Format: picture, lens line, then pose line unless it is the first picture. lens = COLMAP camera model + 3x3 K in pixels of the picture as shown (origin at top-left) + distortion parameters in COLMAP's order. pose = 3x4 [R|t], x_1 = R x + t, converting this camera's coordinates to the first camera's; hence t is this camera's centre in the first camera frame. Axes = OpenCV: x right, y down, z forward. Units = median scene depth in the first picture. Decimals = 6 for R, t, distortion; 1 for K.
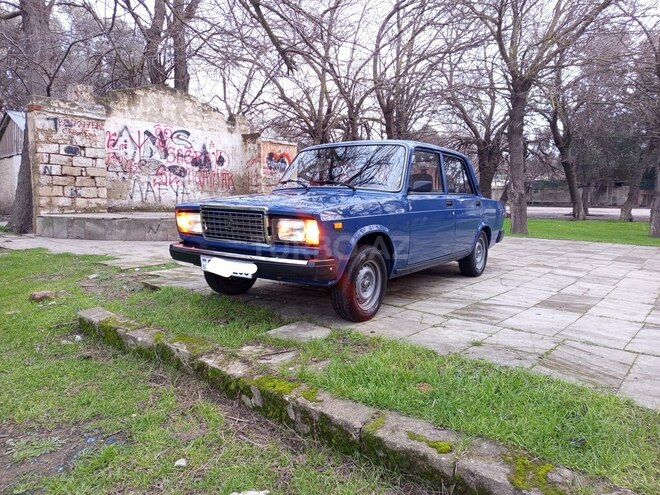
lens RADIAL K [[455.1, 0, 329.8], [0, 455.1, 243.6], [0, 0, 1]] dist [0.057810, -0.057676]
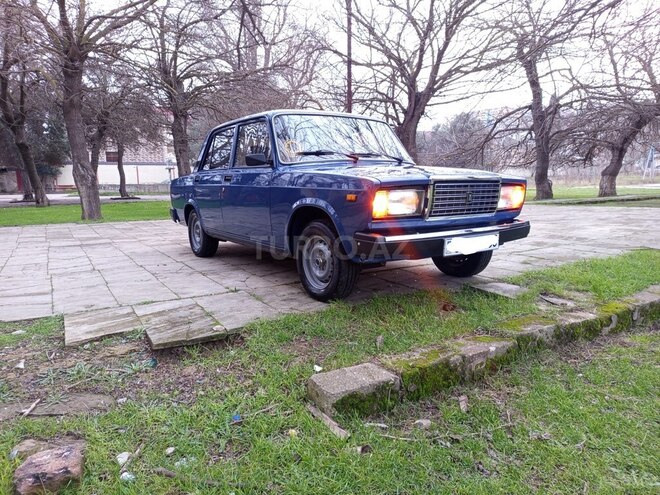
lens RADIAL K [[456.4, 0, 329.6], [0, 456.4, 244.3], [0, 0, 1]] dist [0.050134, -0.049337]
pose [[0.325841, -0.144876, 0.934258, -0.391559], [0.116695, 0.986796, 0.112323, -0.028032], [-0.938195, 0.072424, 0.338445, 0.319098]]
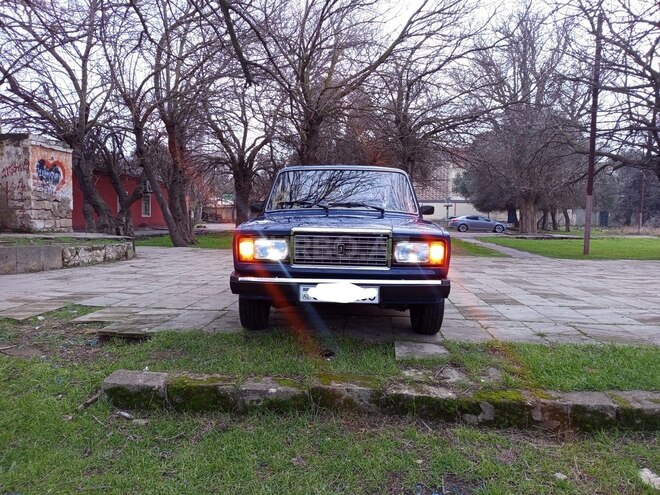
lens RADIAL K [[456.4, 0, 329.6], [0, 456.4, 244.3], [0, 0, 1]] dist [0.050134, -0.049337]
pose [[0.821226, -0.032495, 0.569677, -0.258294], [0.053128, 0.998395, -0.019638, -0.011476], [-0.568124, 0.046393, 0.821634, 0.078961]]
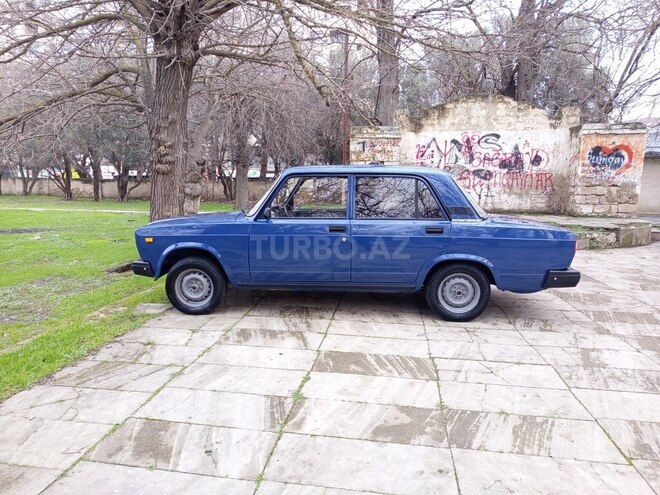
lens RADIAL K [[456.4, 0, 329.6], [0, 456.4, 244.3], [0, 0, 1]] dist [0.050134, -0.049337]
pose [[0.532330, 0.096935, -0.840969, 0.476872], [-0.081077, 0.994694, 0.063333, -0.052075], [0.842646, 0.034469, 0.537364, 0.212887]]
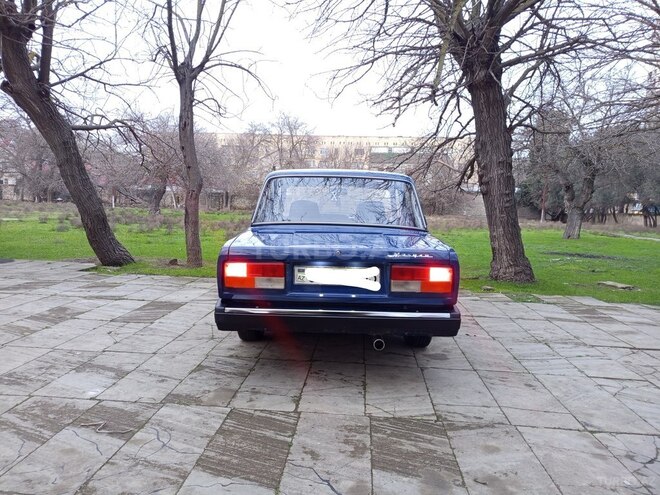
lens RADIAL K [[456.4, 0, 329.6], [0, 456.4, 244.3], [0, 0, 1]] dist [0.050134, -0.049337]
pose [[-0.810389, 0.002474, -0.585887, 0.351877], [-0.105382, 0.983067, 0.149913, -0.106696], [0.576337, 0.183230, -0.796406, 0.900974]]
